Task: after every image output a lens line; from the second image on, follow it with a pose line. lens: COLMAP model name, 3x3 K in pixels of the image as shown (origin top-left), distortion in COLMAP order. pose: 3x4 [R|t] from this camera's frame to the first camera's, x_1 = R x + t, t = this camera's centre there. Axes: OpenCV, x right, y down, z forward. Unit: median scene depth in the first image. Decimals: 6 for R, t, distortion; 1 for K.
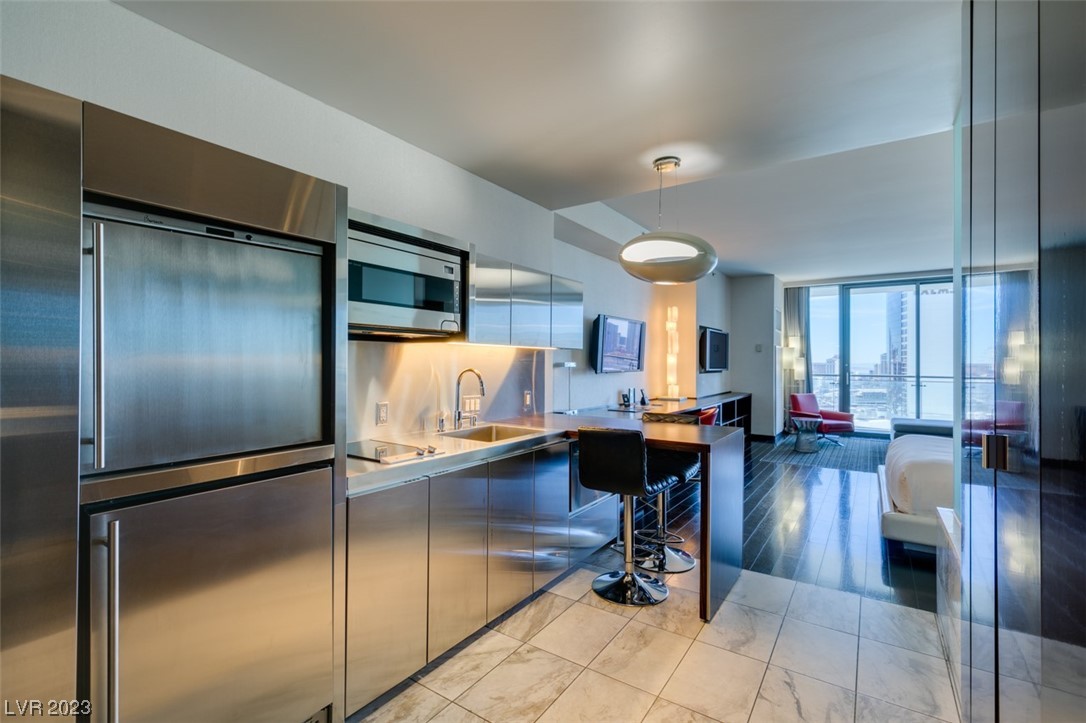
lens RADIAL K [[489.3, 0, 537.0], [0, 489.3, 357.5], [0, 0, 1]] dist [0.003206, -0.000043]
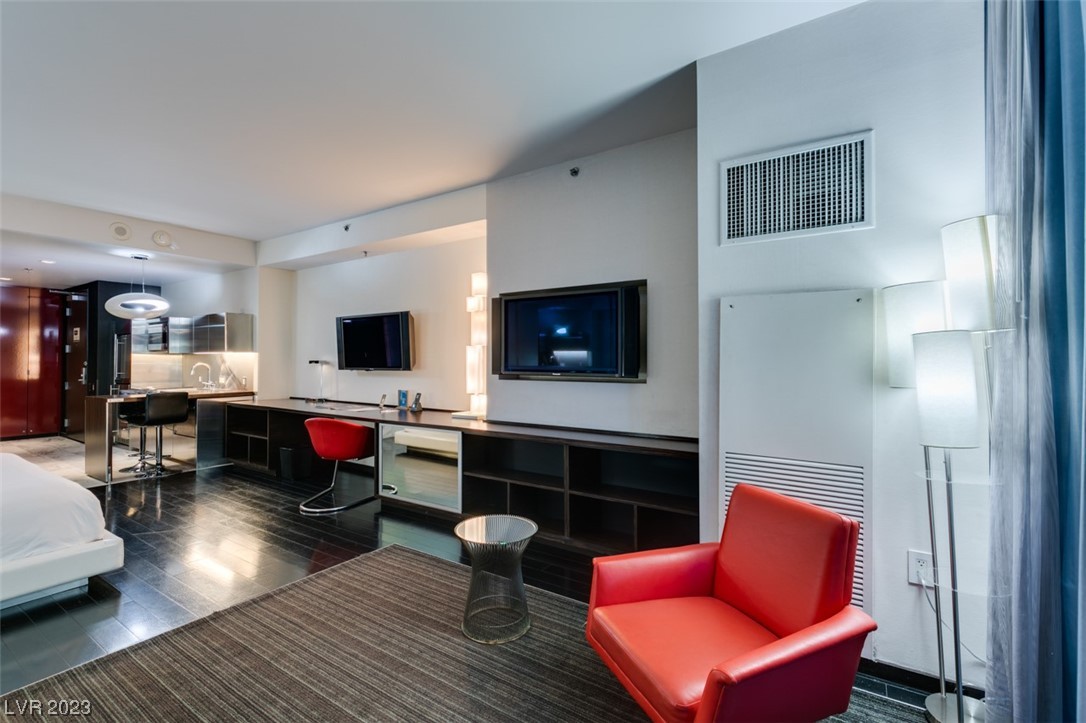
lens RADIAL K [[489.3, 0, 542.5], [0, 489.3, 350.3], [0, 0, 1]] dist [0.003206, -0.000043]
pose [[0.010851, -0.021865, -0.999702, 2.315744], [0.011834, 0.999694, -0.021736, 0.033270], [0.999871, -0.011595, 0.011106, 2.699739]]
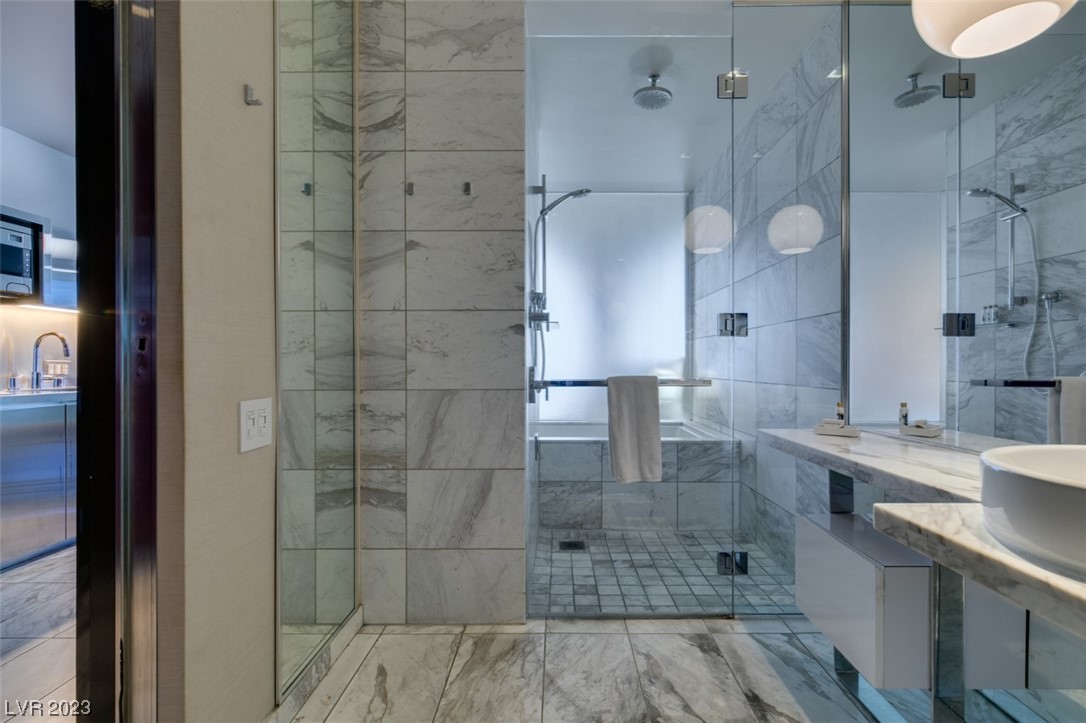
lens RADIAL K [[489.3, 0, 549.5], [0, 489.3, 366.7], [0, 0, 1]] dist [0.003206, -0.000043]
pose [[0.824692, -0.009275, 0.565506, 0.163349], [0.002674, 0.999918, 0.012501, 0.090766], [-0.565576, -0.008797, 0.824649, -0.543447]]
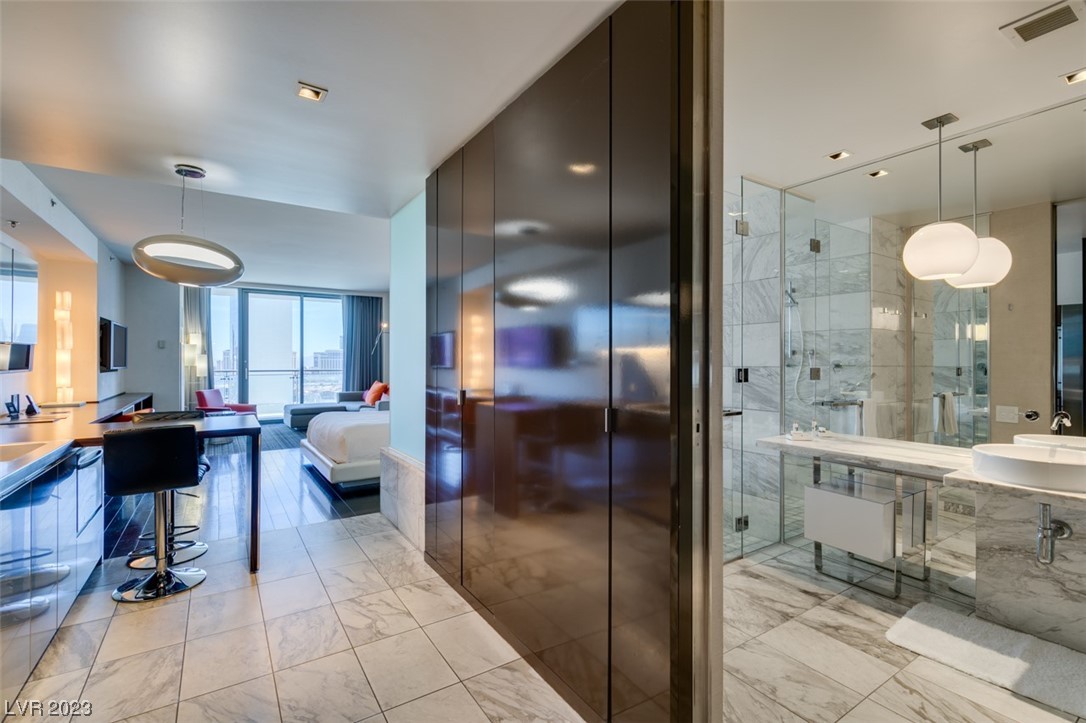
lens RADIAL K [[489.3, 0, 541.6], [0, 489.3, 360.2], [0, 0, 1]] dist [0.003206, -0.000043]
pose [[0.373897, -0.005716, 0.927453, -0.454136], [-0.006373, 0.999942, 0.008732, -0.004653], [-0.927448, -0.009176, 0.373839, -0.099769]]
